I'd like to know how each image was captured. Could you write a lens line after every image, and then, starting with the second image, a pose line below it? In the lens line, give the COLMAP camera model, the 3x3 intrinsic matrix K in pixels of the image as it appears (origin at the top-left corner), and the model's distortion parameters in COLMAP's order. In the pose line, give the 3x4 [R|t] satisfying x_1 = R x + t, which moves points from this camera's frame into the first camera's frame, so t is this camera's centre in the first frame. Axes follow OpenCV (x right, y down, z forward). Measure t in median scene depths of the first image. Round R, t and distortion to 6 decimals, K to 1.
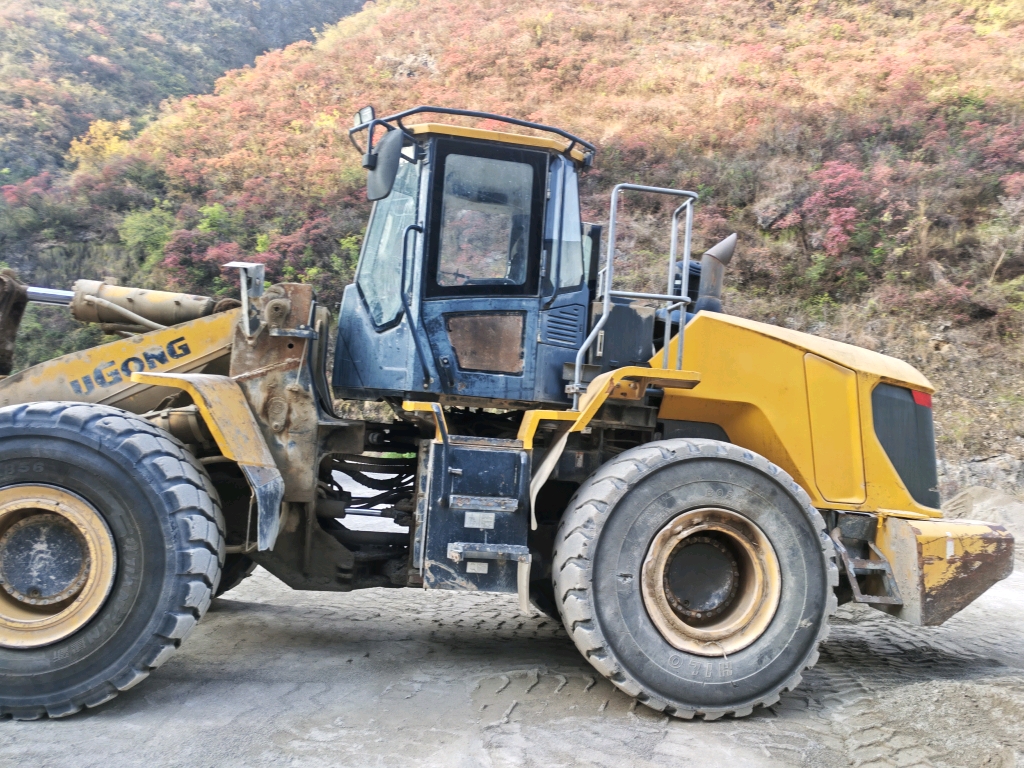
lens RADIAL K [[795.1, 0, 521.8], [0, 795.1, 384.3], [0, 0, 1]] dist [0.028694, -0.016550]
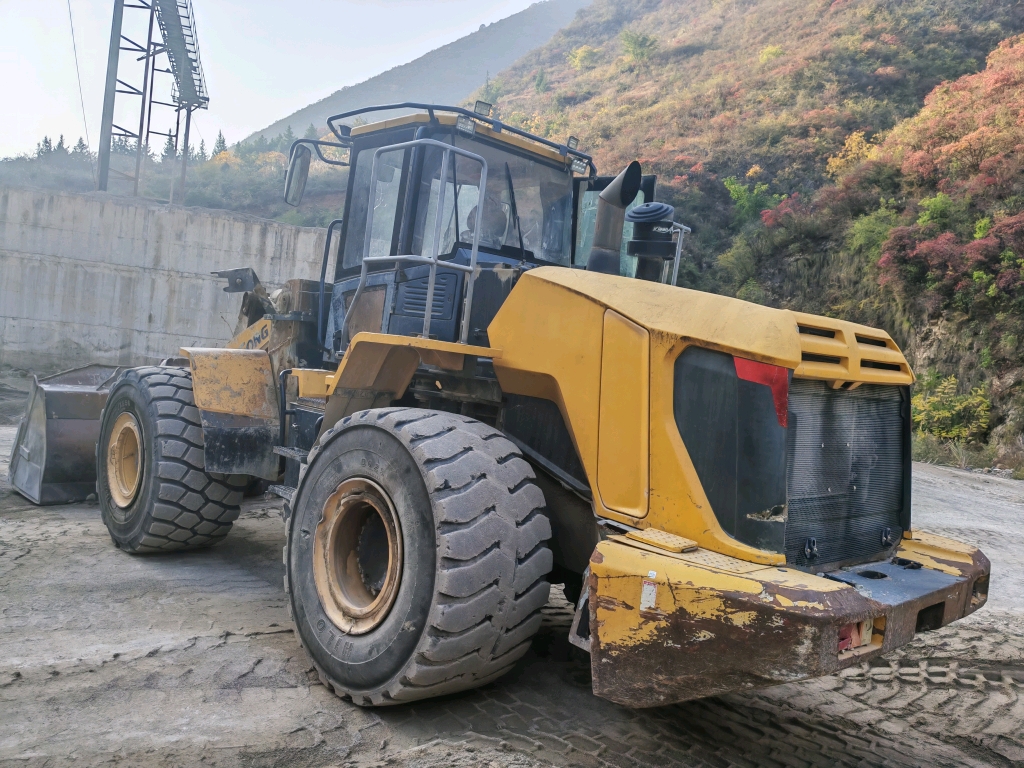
lens RADIAL K [[795.1, 0, 518.3], [0, 795.1, 392.3], [0, 0, 1]] dist [0.028694, -0.016550]
pose [[0.588494, 0.022637, -0.808184, 0.083369], [-0.018646, 0.999722, 0.014424, 0.002744], [0.808286, 0.006581, 0.588753, 0.044822]]
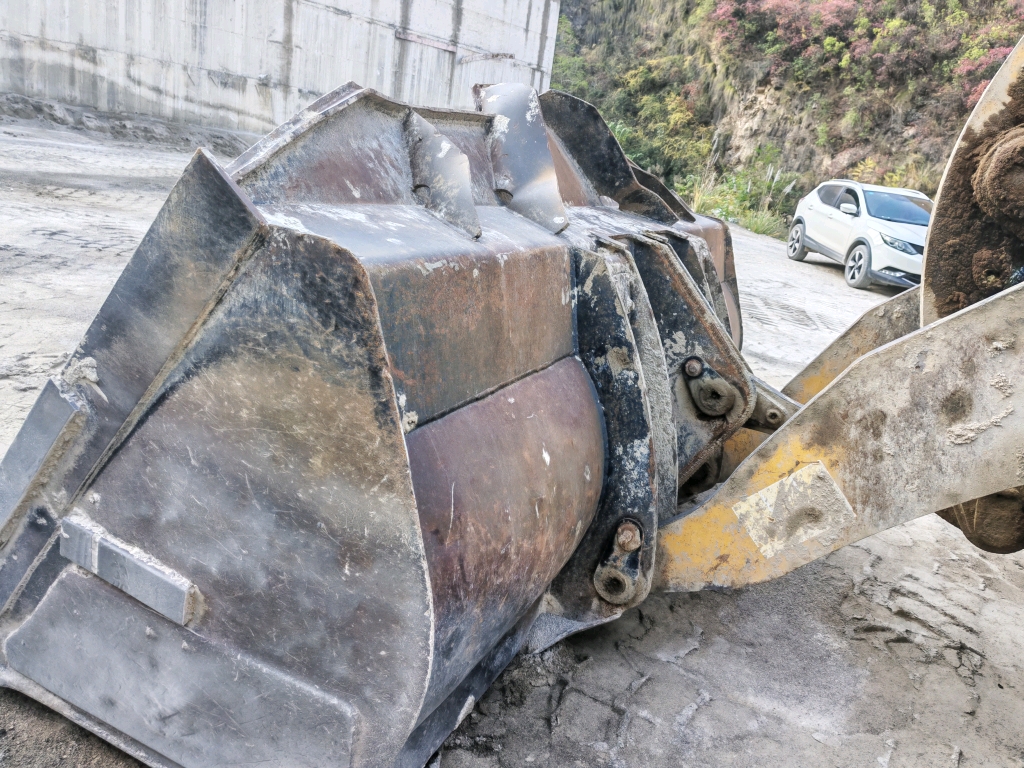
lens RADIAL K [[795.1, 0, 510.0], [0, 795.1, 384.6], [0, 0, 1]] dist [0.028694, -0.016550]
pose [[0.825225, 0.237311, -0.512531, -0.064286], [-0.091006, 0.951459, 0.294014, 0.001418], [0.557425, -0.195984, 0.806764, 0.047810]]
